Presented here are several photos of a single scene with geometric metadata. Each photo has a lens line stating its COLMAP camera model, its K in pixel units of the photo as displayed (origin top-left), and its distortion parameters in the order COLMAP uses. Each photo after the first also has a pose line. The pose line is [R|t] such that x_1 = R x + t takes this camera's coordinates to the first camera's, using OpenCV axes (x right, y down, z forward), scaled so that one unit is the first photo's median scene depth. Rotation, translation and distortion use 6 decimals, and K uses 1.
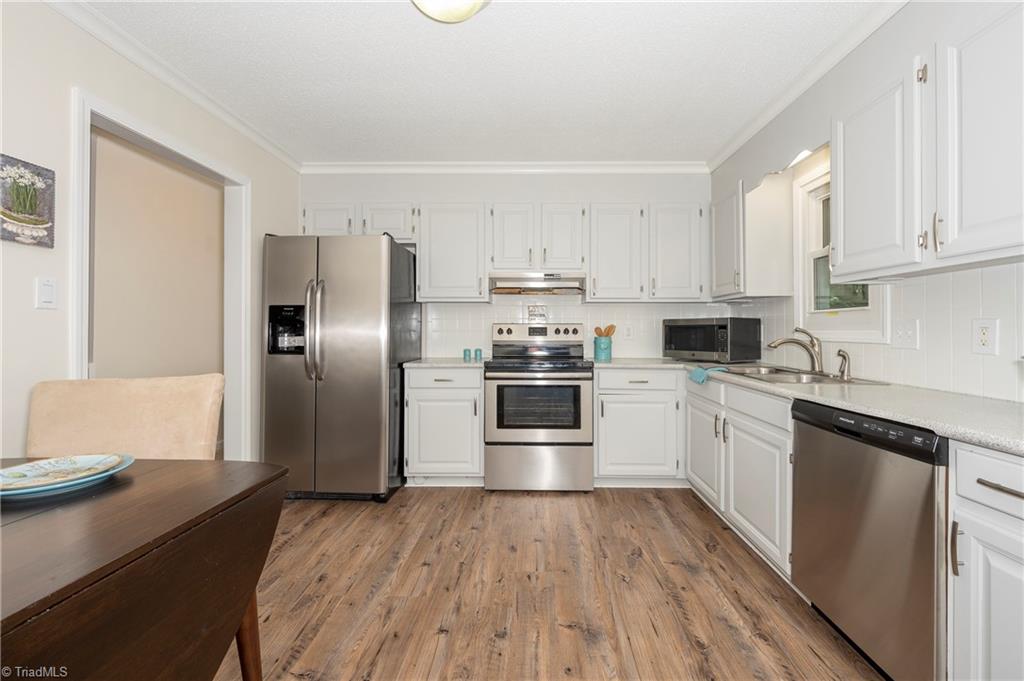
lens RADIAL K [[407.0, 0, 515.1], [0, 407.0, 331.3], [0, 0, 1]] dist [-0.007011, 0.000438]
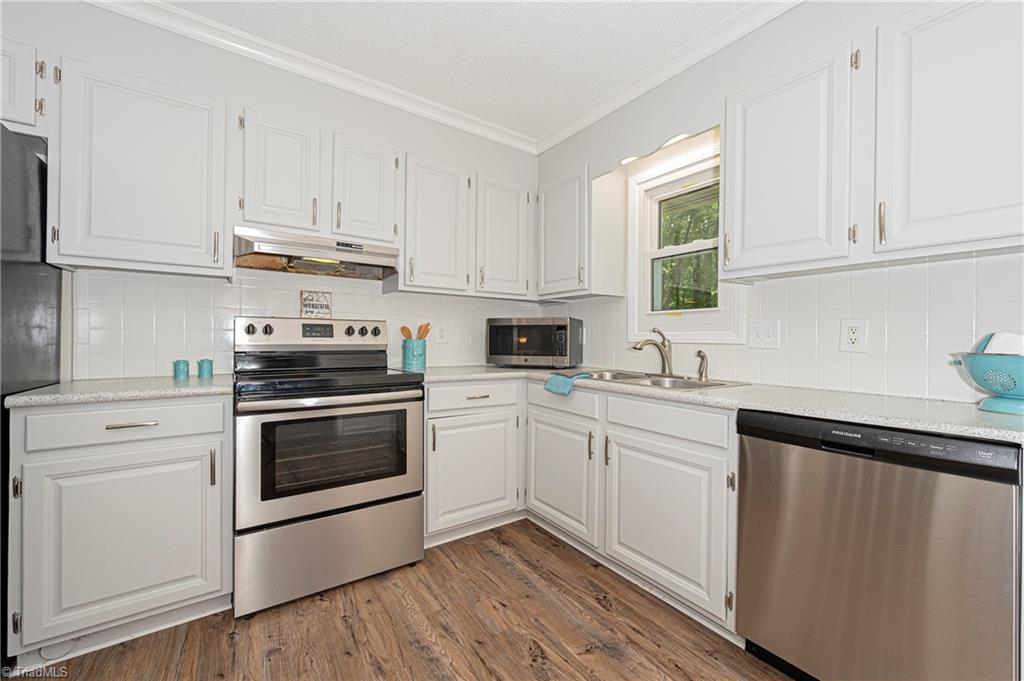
lens RADIAL K [[407.0, 0, 510.7], [0, 407.0, 339.0], [0, 0, 1]] dist [-0.007011, 0.000438]
pose [[0.803392, 0.005047, 0.595429, -0.105270], [-0.006102, 0.999981, -0.000243, 0.014996], [-0.595419, -0.003438, 0.803408, 0.357951]]
